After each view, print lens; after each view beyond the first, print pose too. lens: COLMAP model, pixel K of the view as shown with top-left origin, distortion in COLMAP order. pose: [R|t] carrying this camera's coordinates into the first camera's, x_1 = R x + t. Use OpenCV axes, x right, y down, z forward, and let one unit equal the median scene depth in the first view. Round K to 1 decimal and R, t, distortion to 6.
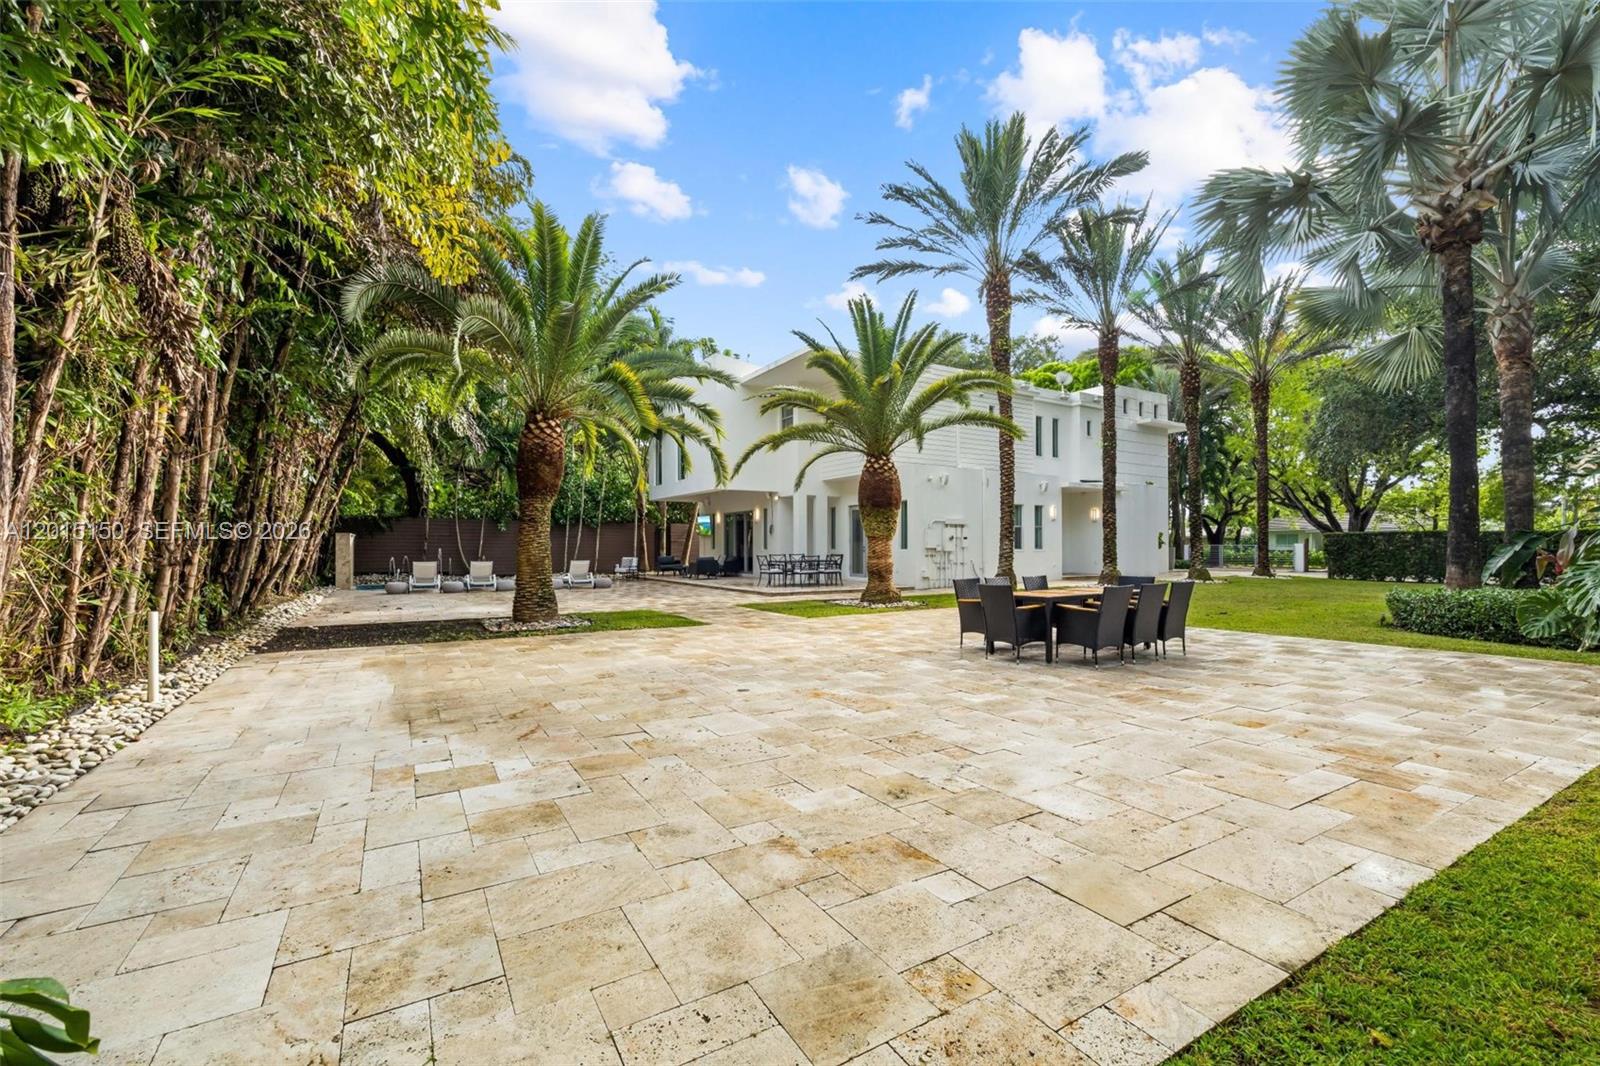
lens RADIAL K [[682.1, 0, 804.7], [0, 682.1, 559.7], [0, 0, 1]] dist [-0.000066, 0.000517]
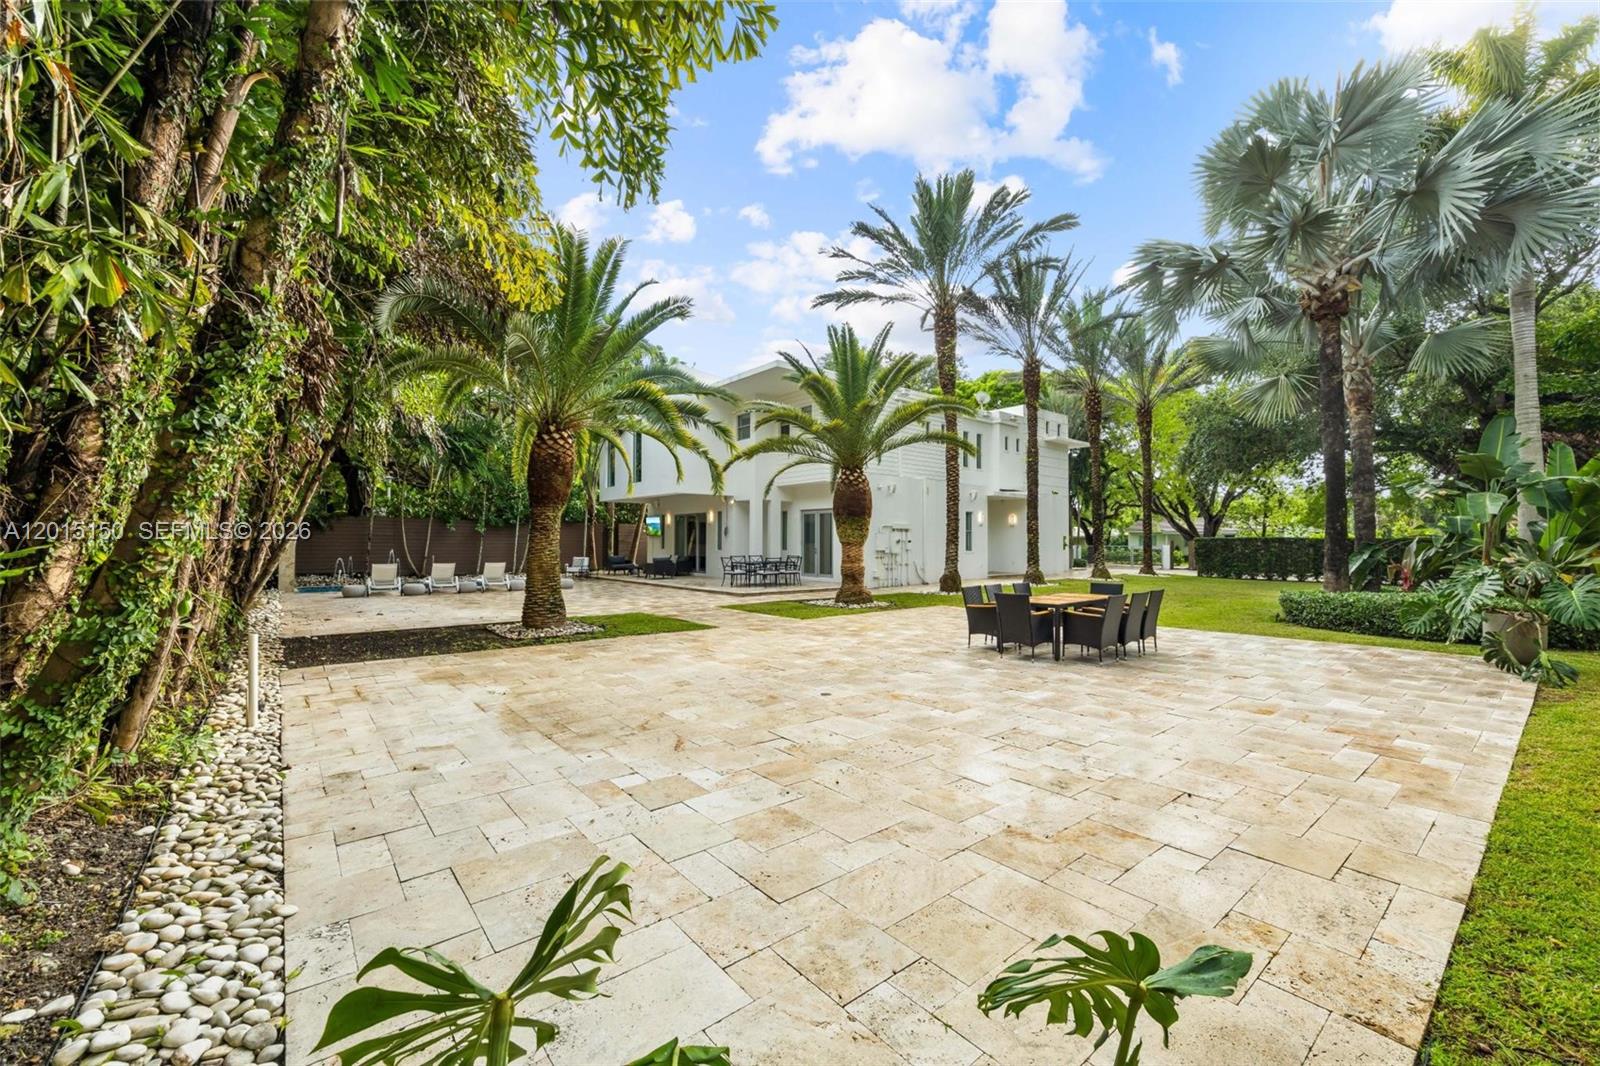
lens RADIAL K [[650.5, 0, 804.5], [0, 650.5, 542.1], [0, 0, 1]] dist [-0.001108, -0.000052]
pose [[0.988423, 0.005341, 0.151627, -0.136348], [-0.002735, 0.999845, -0.017393, -0.017847], [-0.151696, 0.016777, 0.988285, -0.020314]]
